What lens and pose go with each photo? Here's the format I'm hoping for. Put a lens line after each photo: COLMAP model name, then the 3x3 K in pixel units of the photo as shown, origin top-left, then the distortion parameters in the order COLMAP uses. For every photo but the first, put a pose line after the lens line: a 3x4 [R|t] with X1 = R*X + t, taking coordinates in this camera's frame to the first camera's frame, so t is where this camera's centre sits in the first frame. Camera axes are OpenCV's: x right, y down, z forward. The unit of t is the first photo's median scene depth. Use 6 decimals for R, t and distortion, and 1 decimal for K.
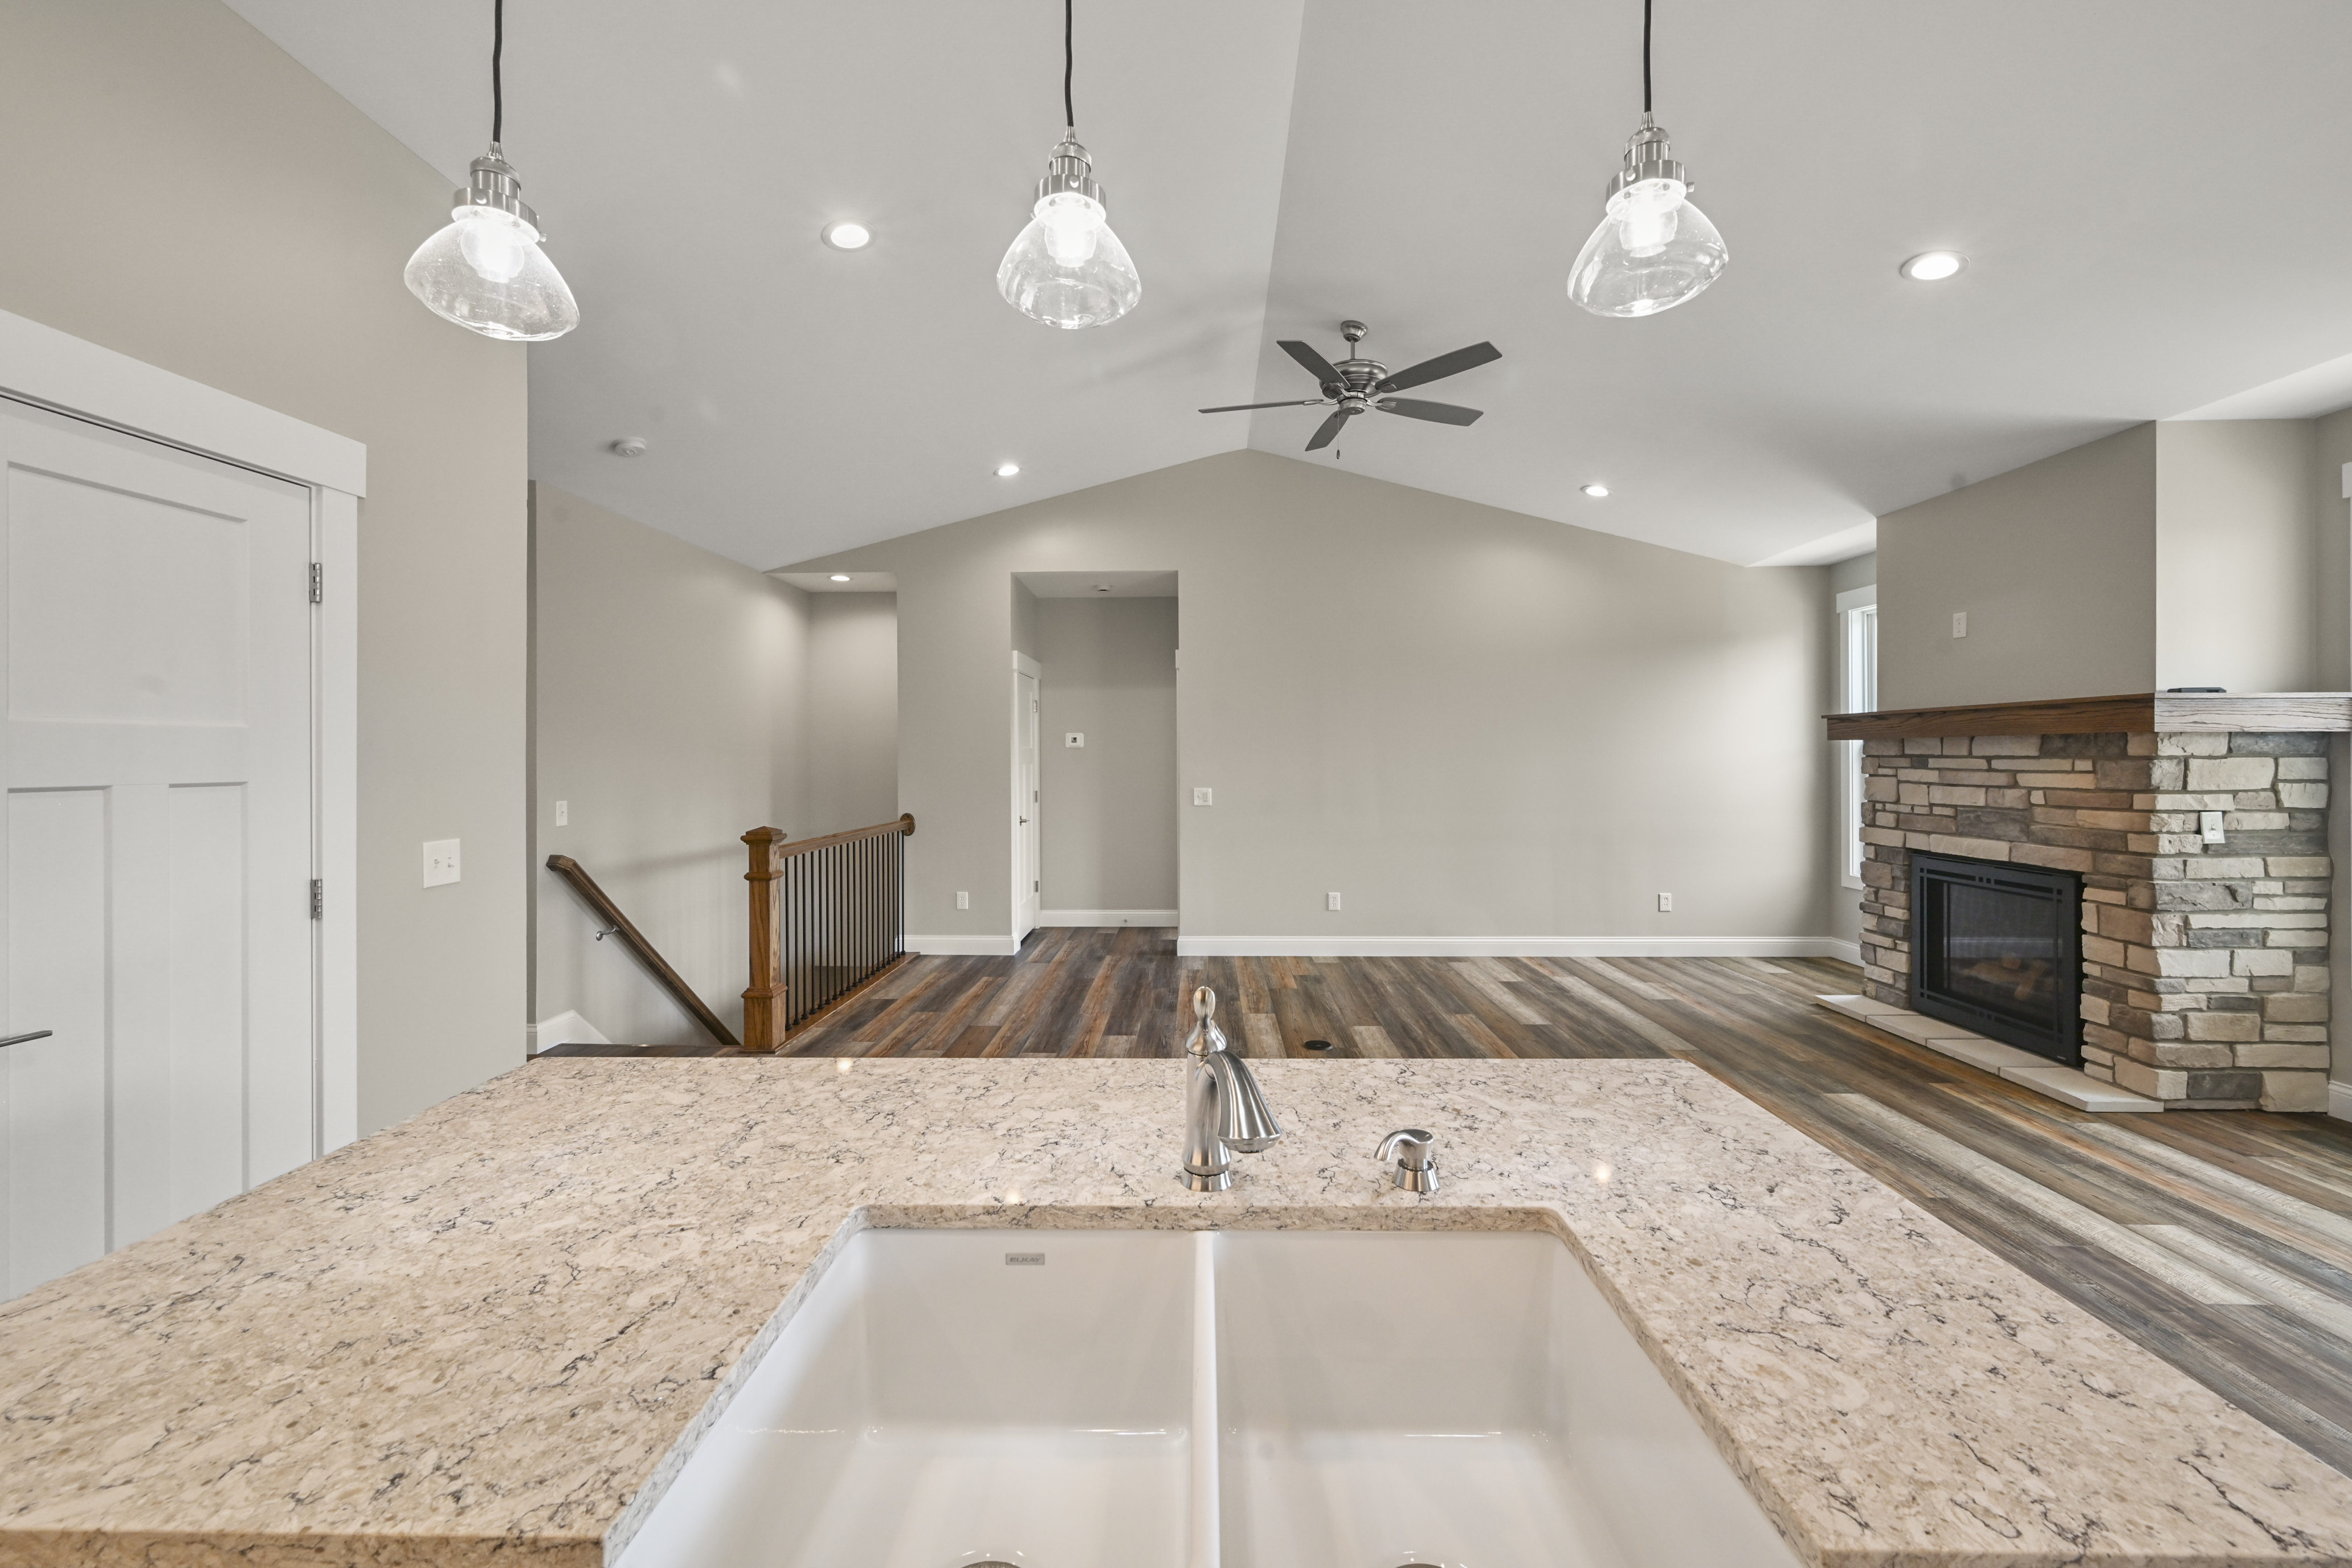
lens RADIAL K [[937.4, 0, 1158.3], [0, 937.4, 757.5], [0, 0, 1]] dist [-0.002244, -0.000157]
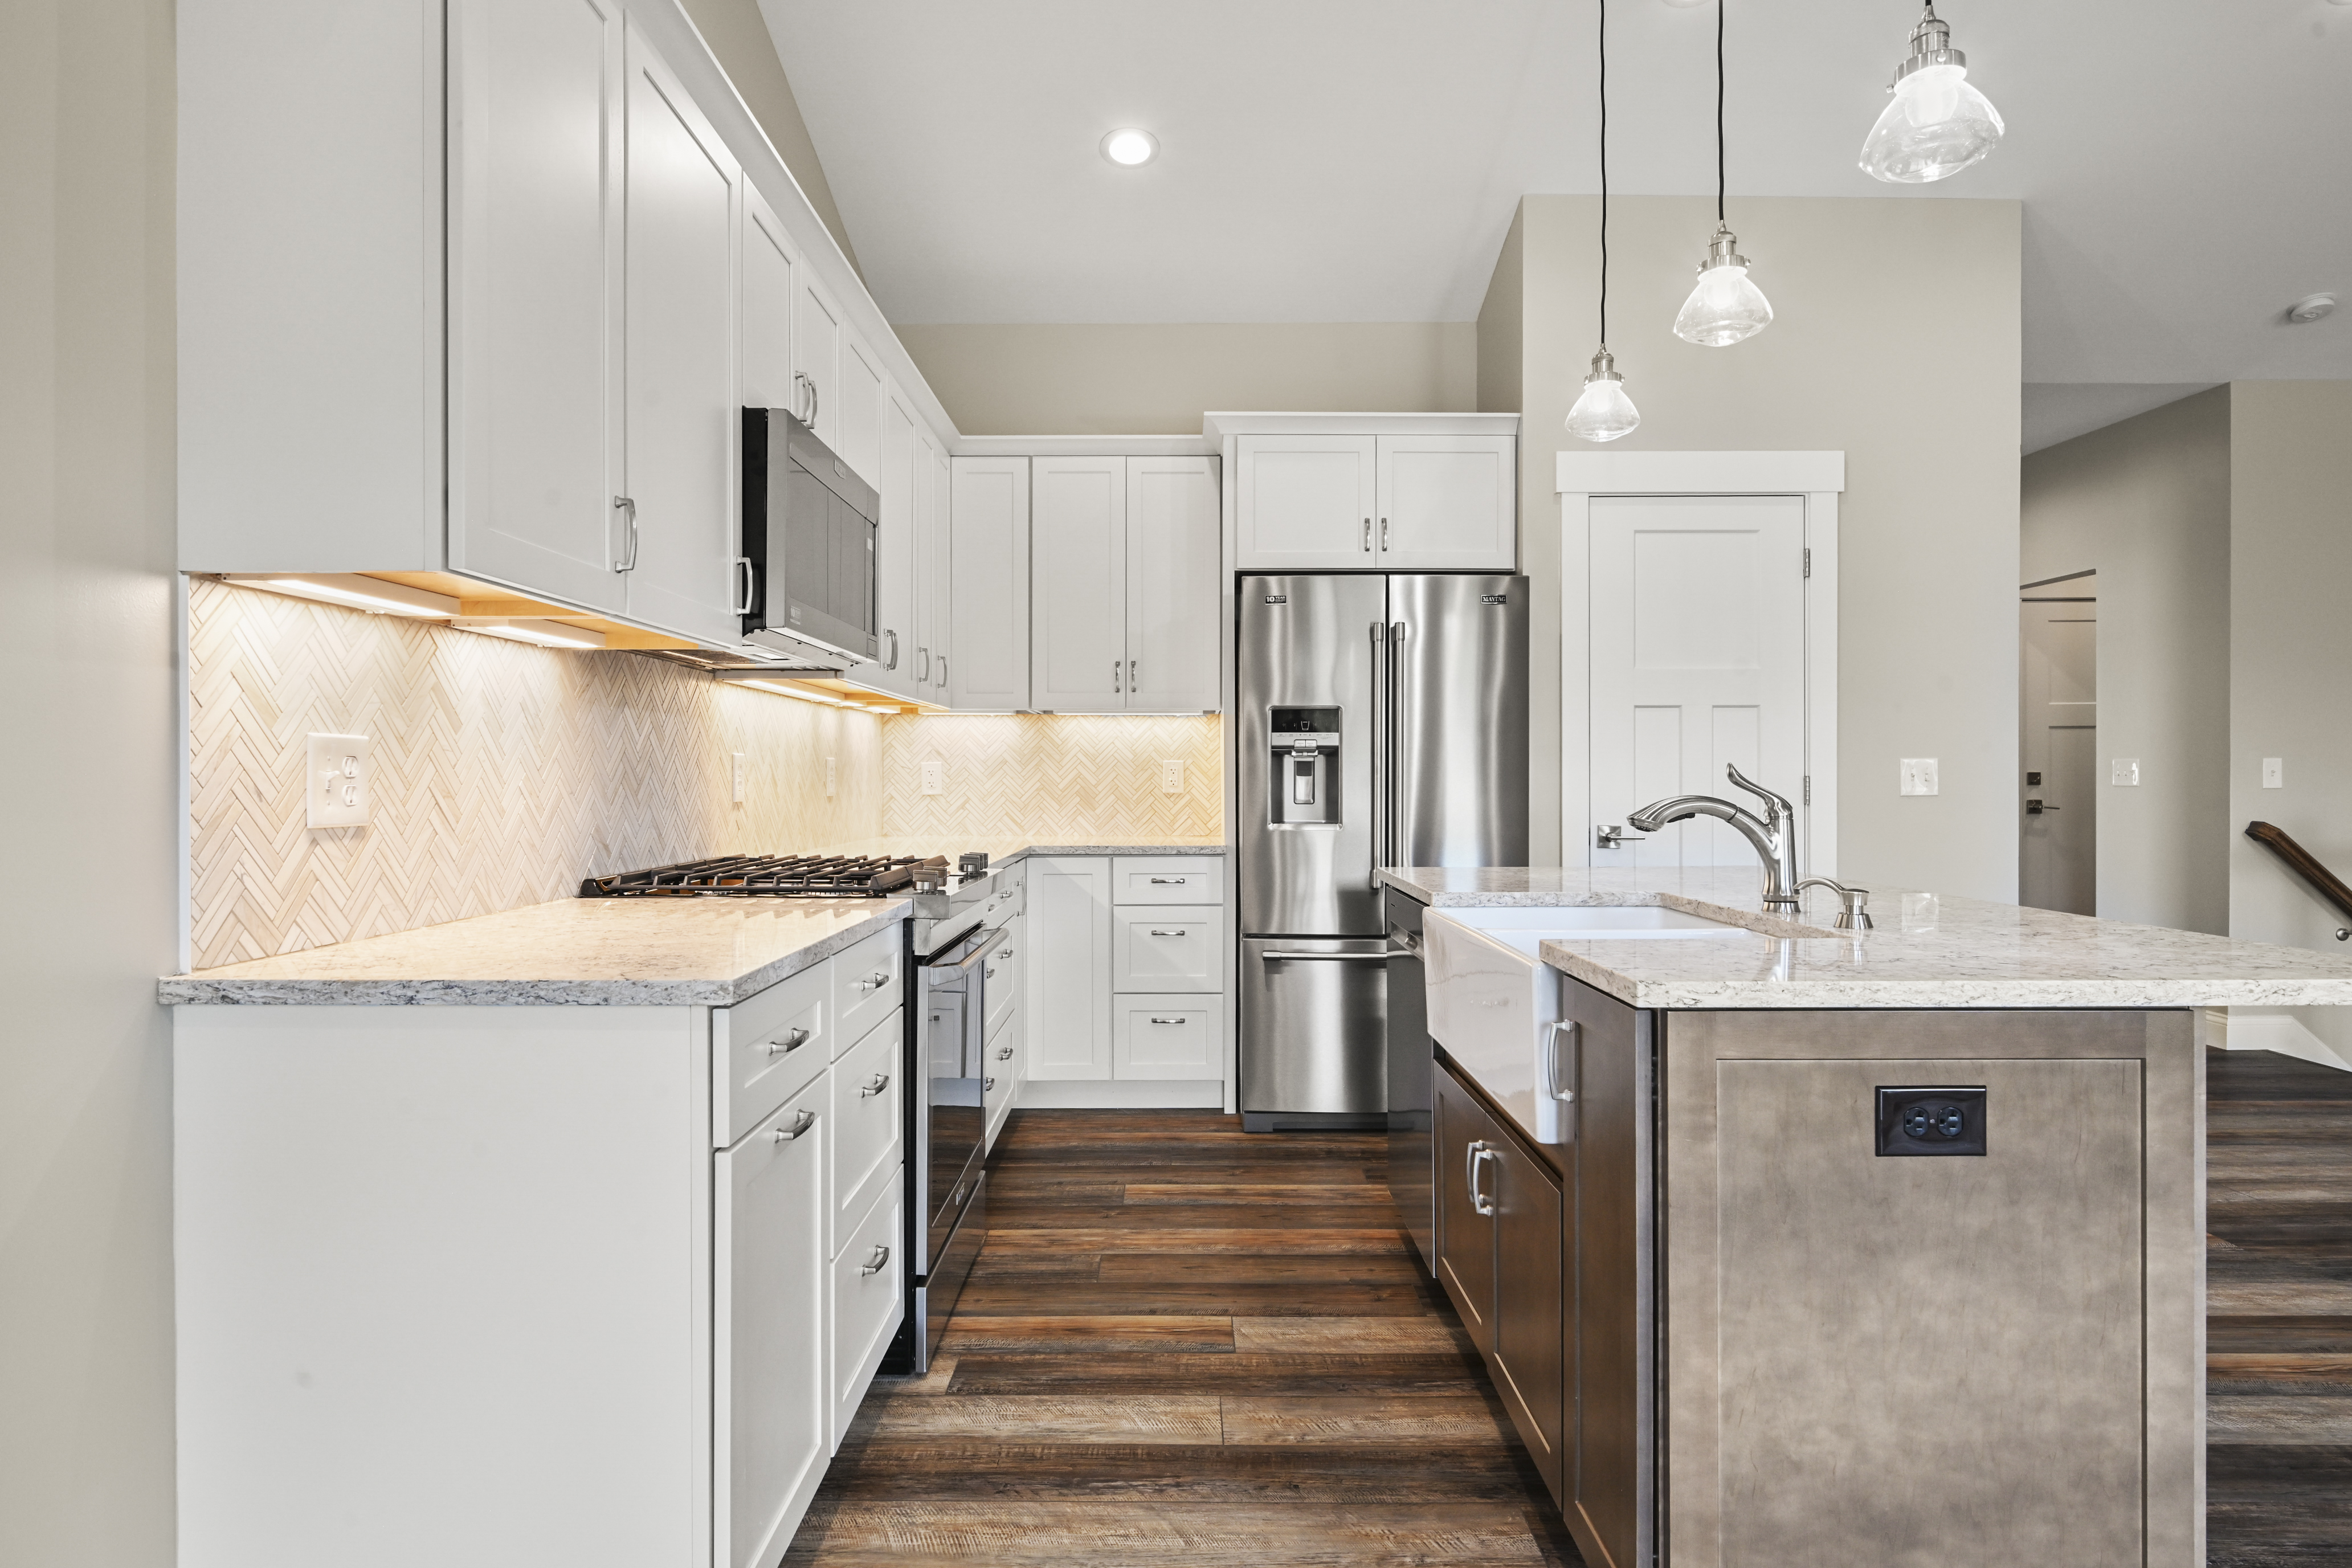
lens RADIAL K [[1317.7, 0, 1180.6], [0, 1317.7, 770.1], [0, 0, 1]] dist [-0.003109, -0.002001]
pose [[0.030945, -0.001777, -0.999520, 0.519189], [-0.000195, 0.999998, -0.001784, 0.063293], [0.999521, 0.000250, 0.030945, 0.004198]]
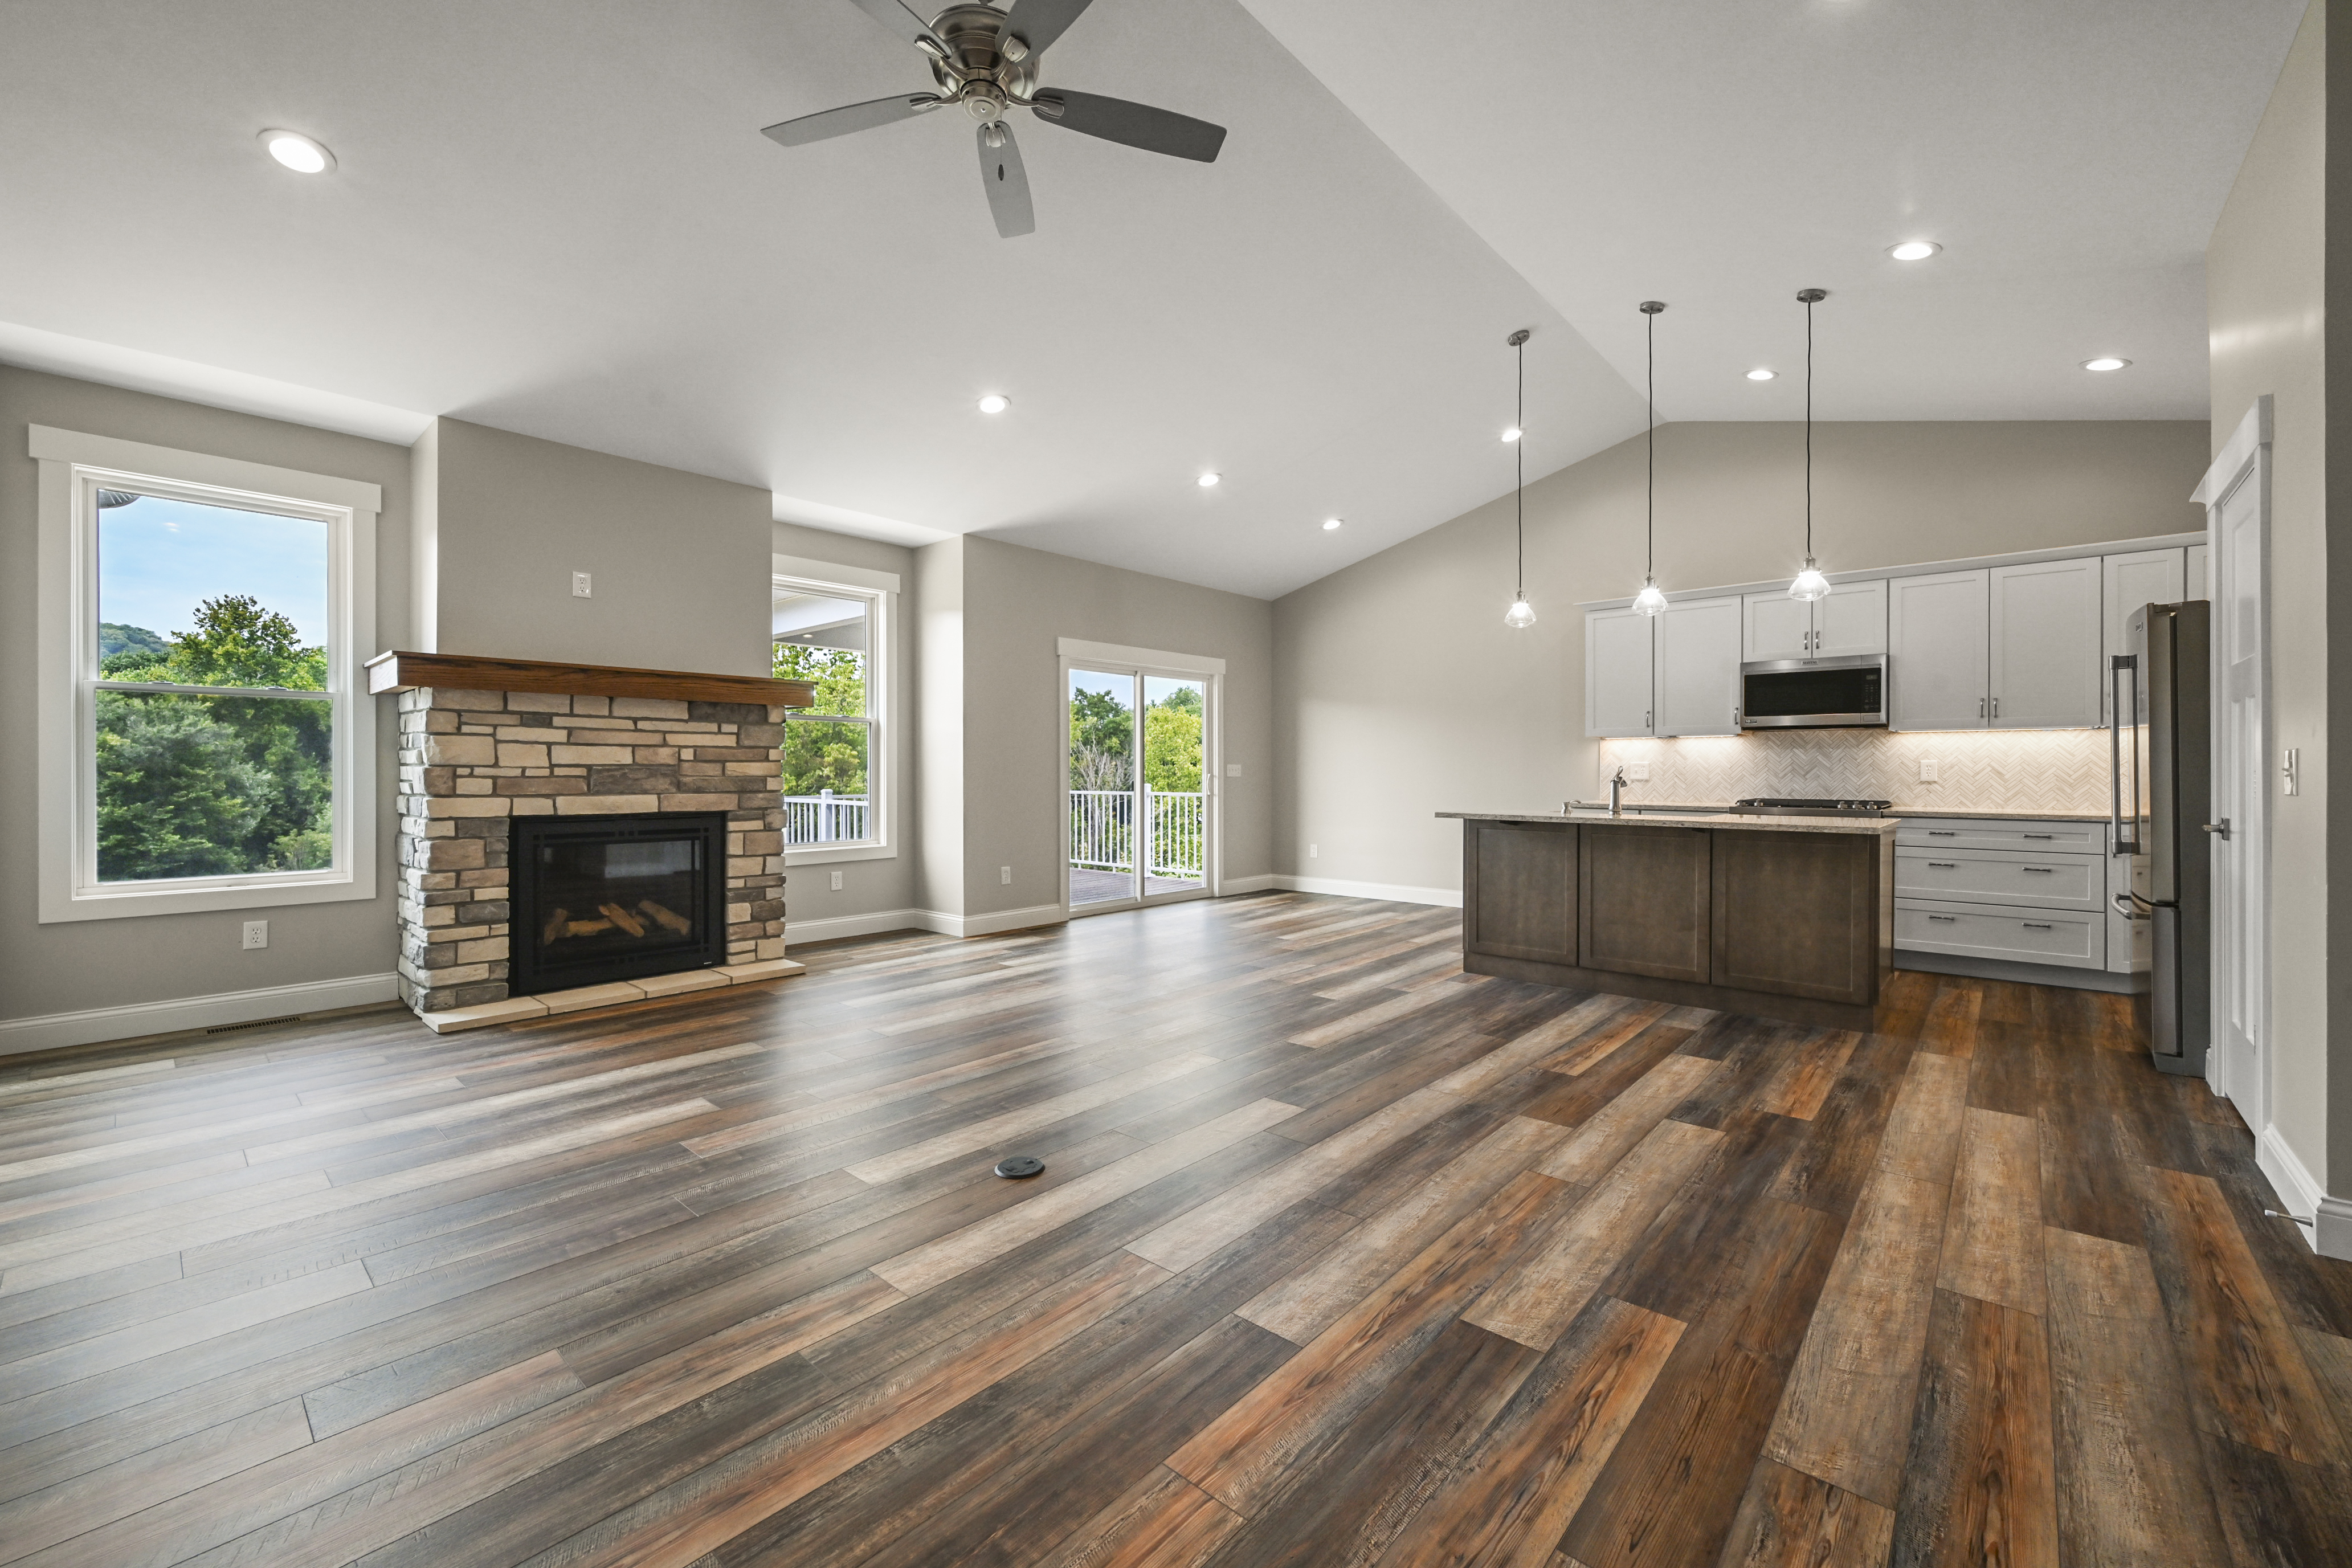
lens RADIAL K [[937.4, 0, 1158.3], [0, 937.4, 757.5], [0, 0, 1]] dist [-0.002244, -0.000157]
pose [[-0.764801, 0.007289, 0.644226, -0.269525], [-0.001160, 0.999919, -0.012691, 0.057346], [-0.644266, -0.010454, -0.764730, 1.425930]]
